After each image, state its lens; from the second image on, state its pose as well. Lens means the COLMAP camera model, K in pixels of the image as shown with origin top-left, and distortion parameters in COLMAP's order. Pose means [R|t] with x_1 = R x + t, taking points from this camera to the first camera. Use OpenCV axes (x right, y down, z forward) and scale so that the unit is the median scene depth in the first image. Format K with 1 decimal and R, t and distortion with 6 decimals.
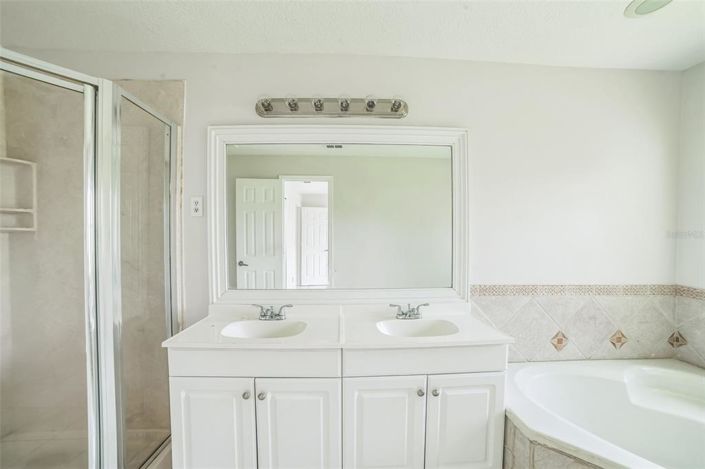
lens RADIAL K [[293.9, 0, 354.6], [0, 293.9, 242.2], [0, 0, 1]] dist [-0.104936, 0.039995]
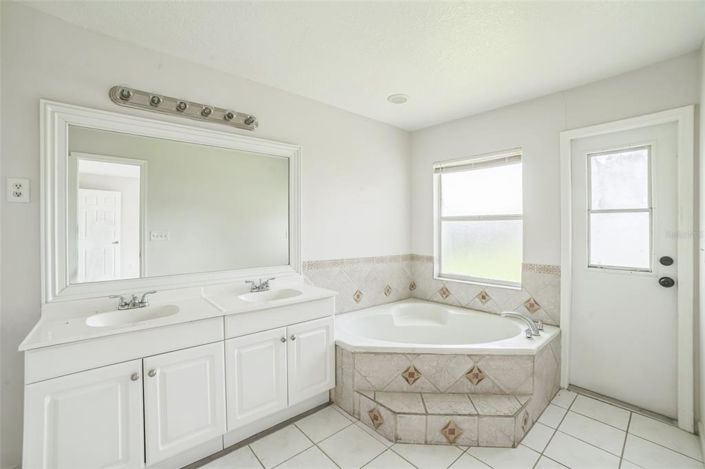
lens RADIAL K [[301.7, 0, 350.5], [0, 301.7, 222.2], [0, 0, 1]] dist [-0.046054, 0.000130]
pose [[0.786082, 0.005811, 0.618095, -0.298060], [0.015137, 0.999475, -0.028648, 0.007656], [-0.617937, 0.031876, 0.785581, -0.255100]]
